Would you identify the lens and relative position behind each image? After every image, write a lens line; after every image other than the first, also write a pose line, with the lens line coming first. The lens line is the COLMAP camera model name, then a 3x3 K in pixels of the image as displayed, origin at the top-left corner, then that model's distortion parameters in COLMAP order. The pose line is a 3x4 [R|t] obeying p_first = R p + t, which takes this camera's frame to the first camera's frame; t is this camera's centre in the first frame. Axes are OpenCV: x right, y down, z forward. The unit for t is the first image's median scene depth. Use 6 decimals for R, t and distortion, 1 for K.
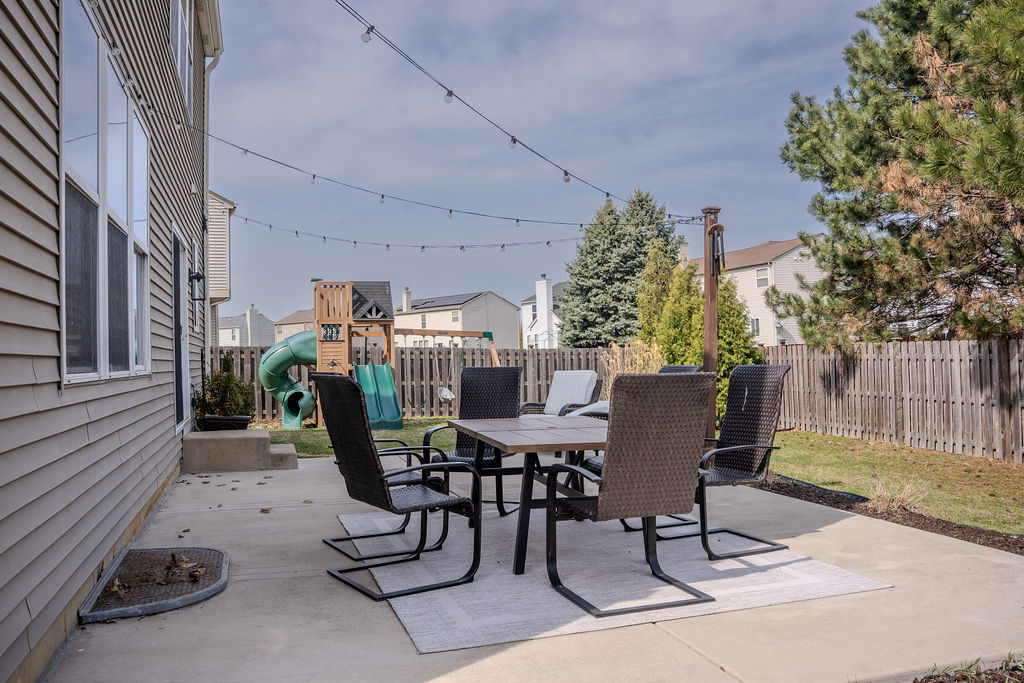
lens RADIAL K [[839.0, 0, 505.5], [0, 839.0, 340.2], [0, 0, 1]] dist [-0.184388, 0.128076]
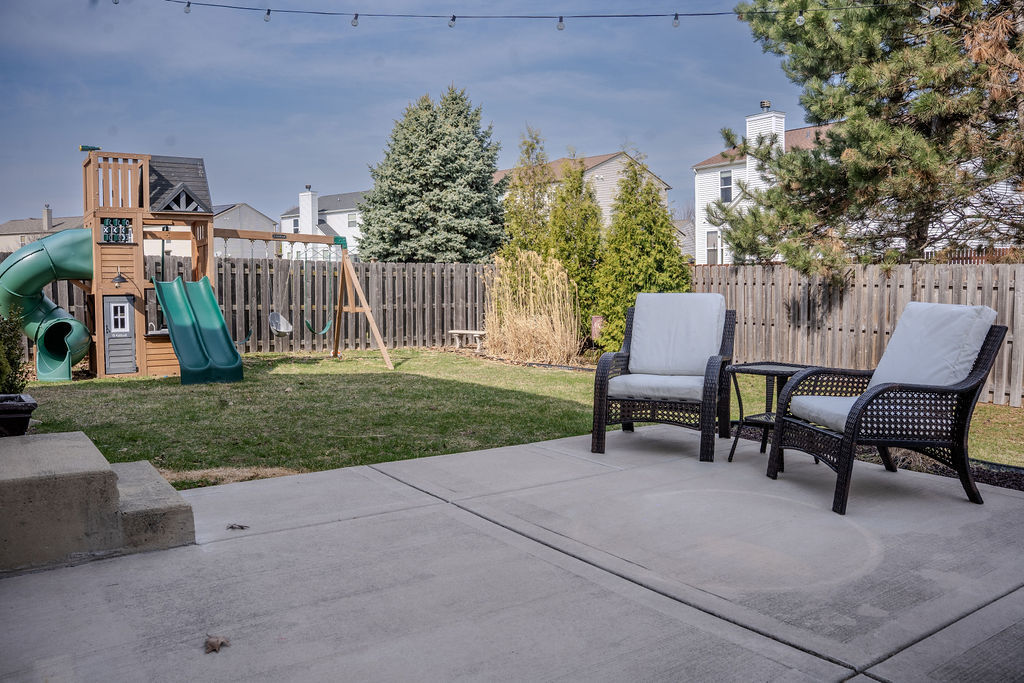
lens RADIAL K [[839.0, 0, 519.8], [0, 839.0, 335.2], [0, 0, 1]] dist [-0.184388, 0.128076]
pose [[0.946995, -0.004325, 0.321219, -0.091269], [-0.023993, 0.996164, 0.084150, 0.009148], [-0.320351, -0.087397, 0.943259, 0.240765]]
